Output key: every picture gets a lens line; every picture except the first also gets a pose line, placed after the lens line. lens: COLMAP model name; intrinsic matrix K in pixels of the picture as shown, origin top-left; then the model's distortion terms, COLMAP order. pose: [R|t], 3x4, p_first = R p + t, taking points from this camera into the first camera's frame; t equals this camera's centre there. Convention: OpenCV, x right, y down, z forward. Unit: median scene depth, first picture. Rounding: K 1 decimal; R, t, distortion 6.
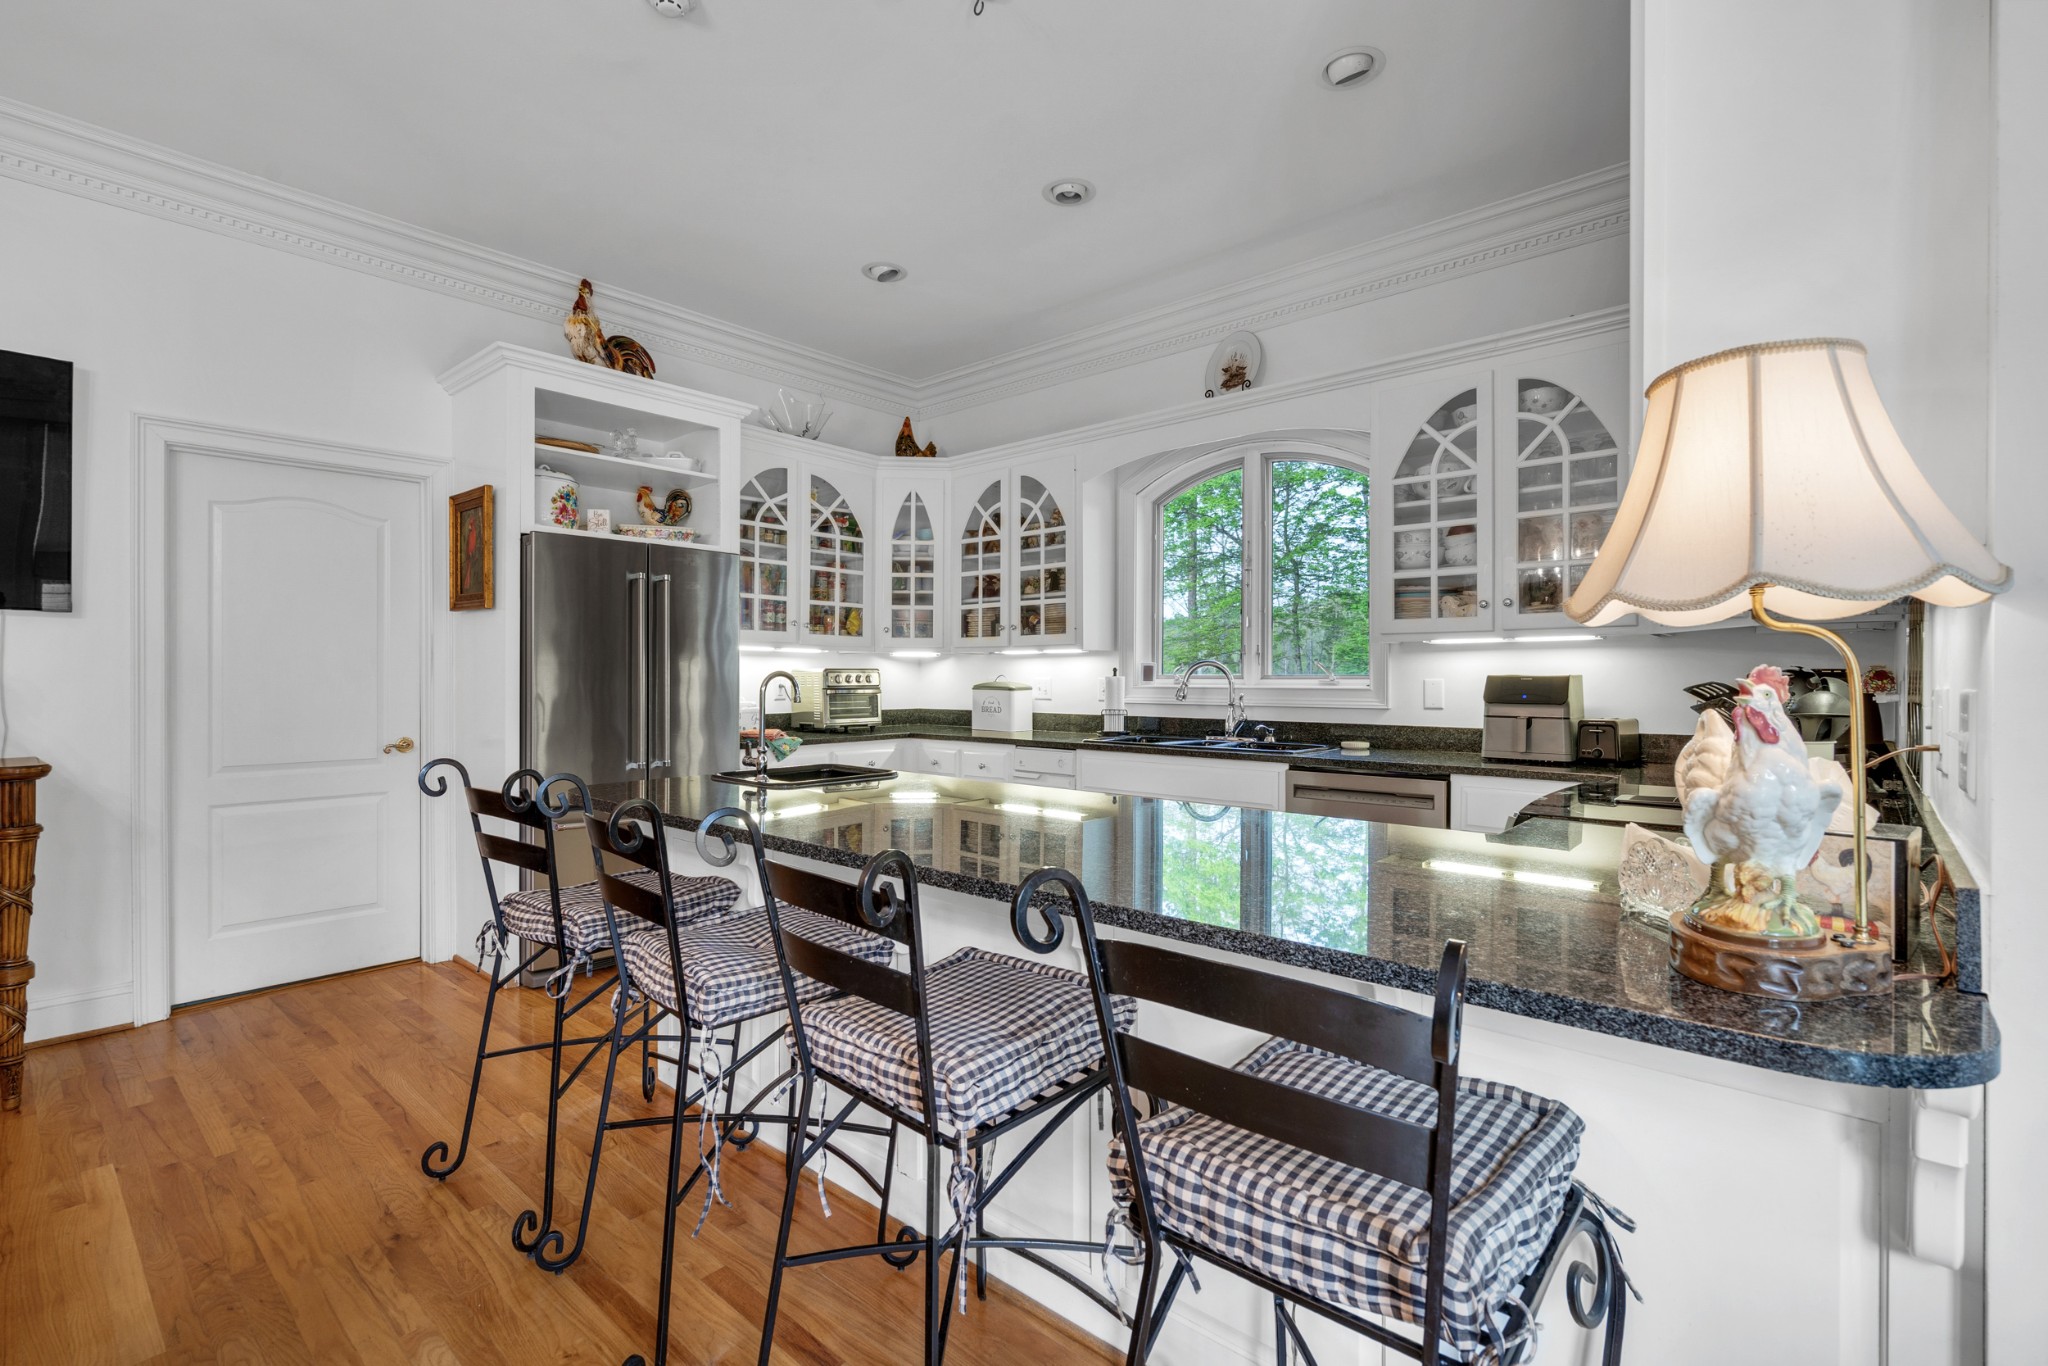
lens RADIAL K [[937.9, 0, 1024.7], [0, 937.9, 671.2], [0, 0, 1]] dist [-0.017041, -0.001003]
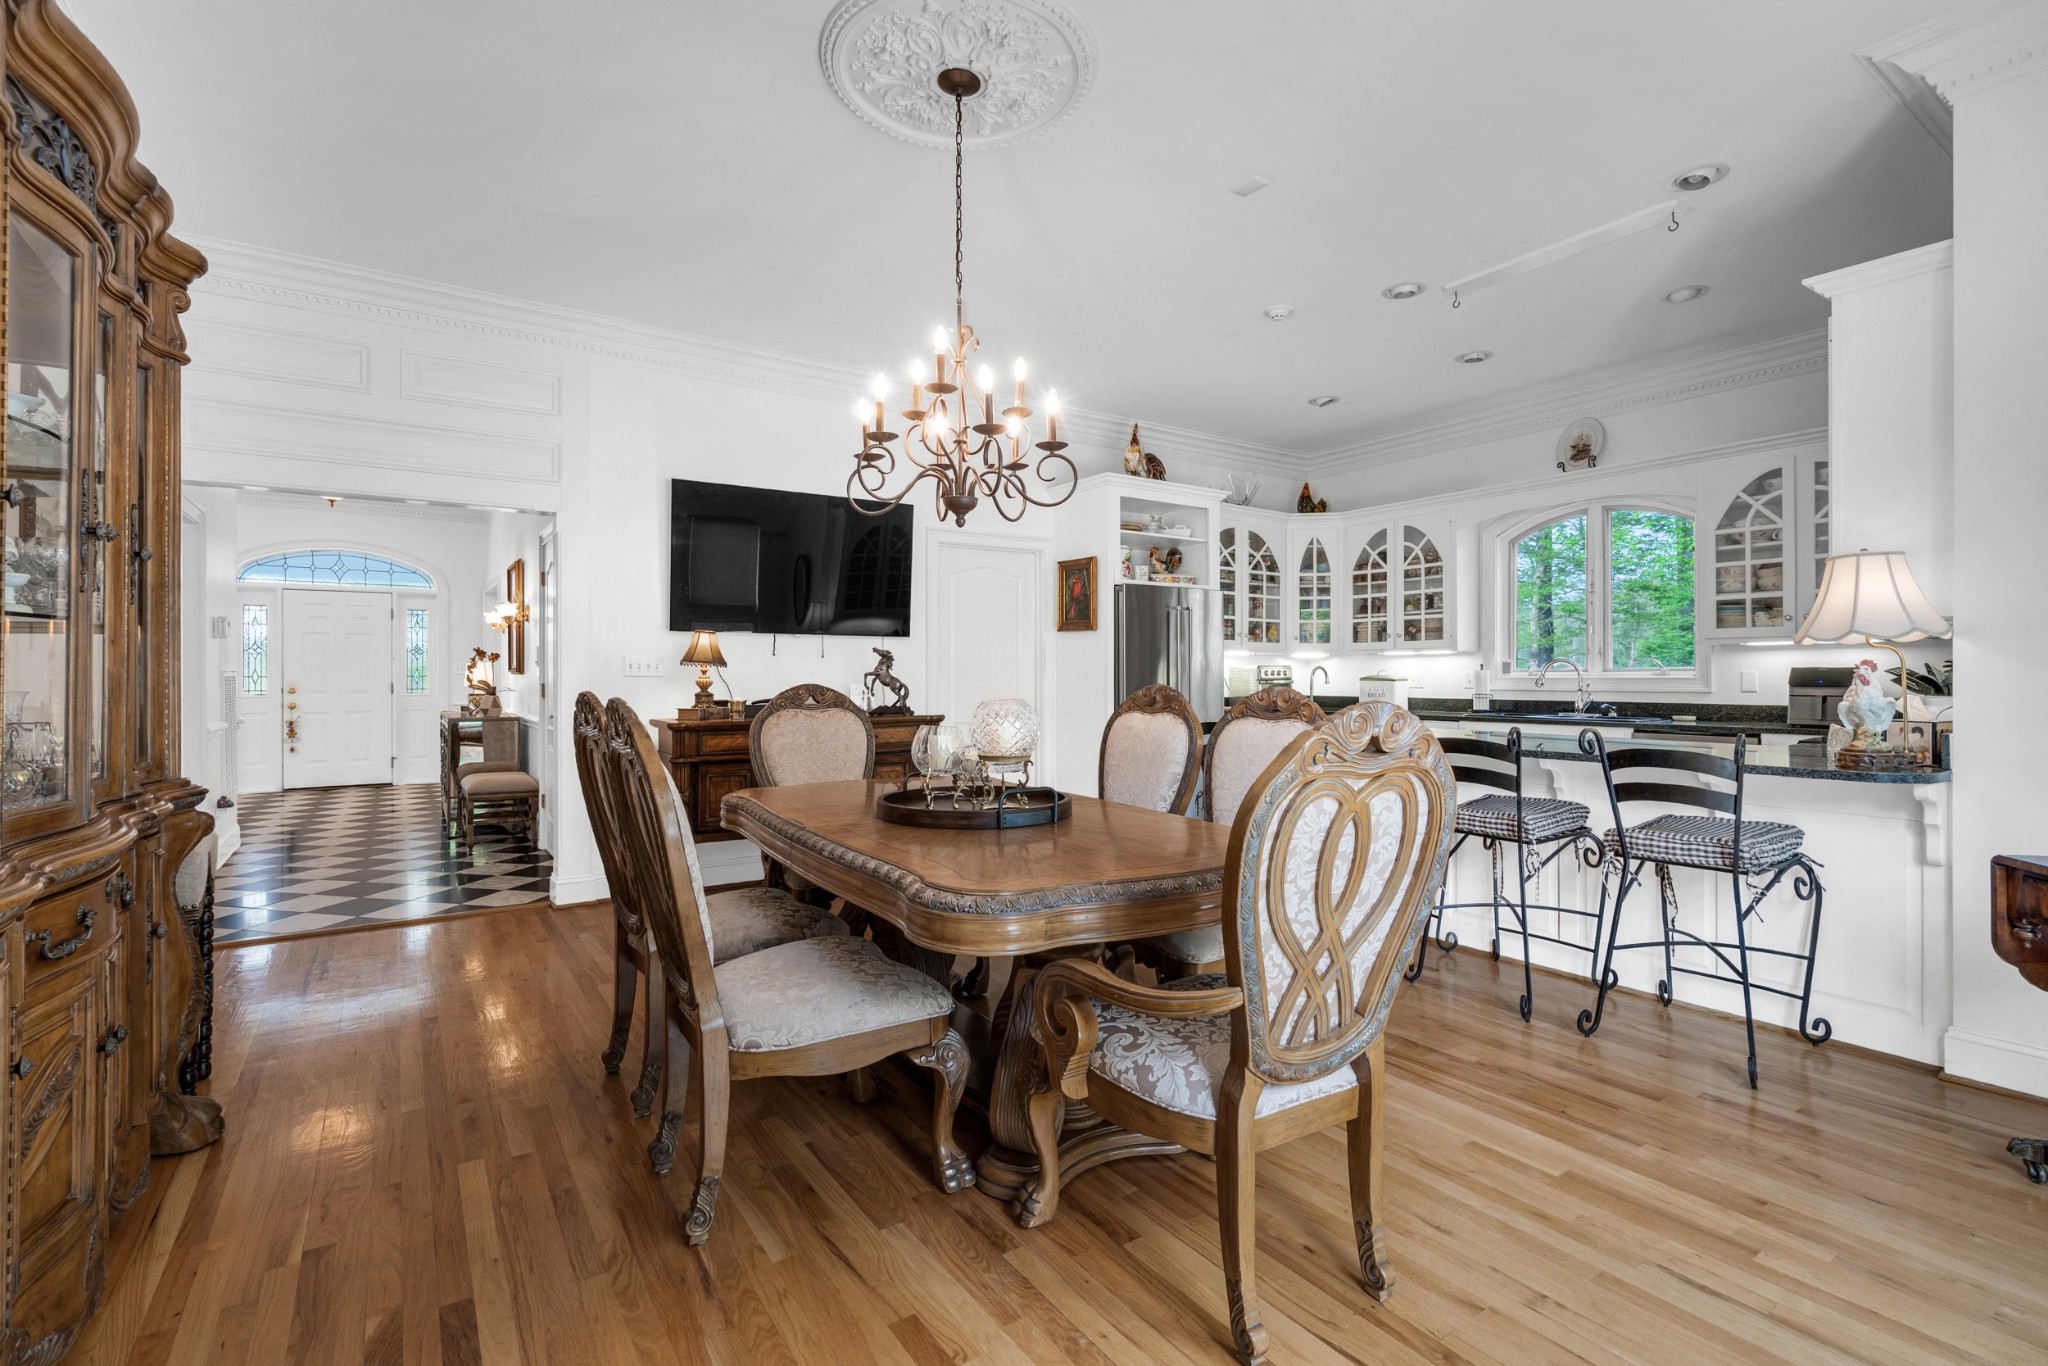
lens RADIAL K [[937.9, 0, 1005.9], [0, 937.9, 671.7], [0, 0, 1]] dist [-0.017041, -0.001003]
pose [[0.963046, -0.003027, -0.269319, -0.207549], [0.003374, 0.999994, 0.000825, 0.004220], [0.269314, -0.001703, 0.963051, -0.508231]]
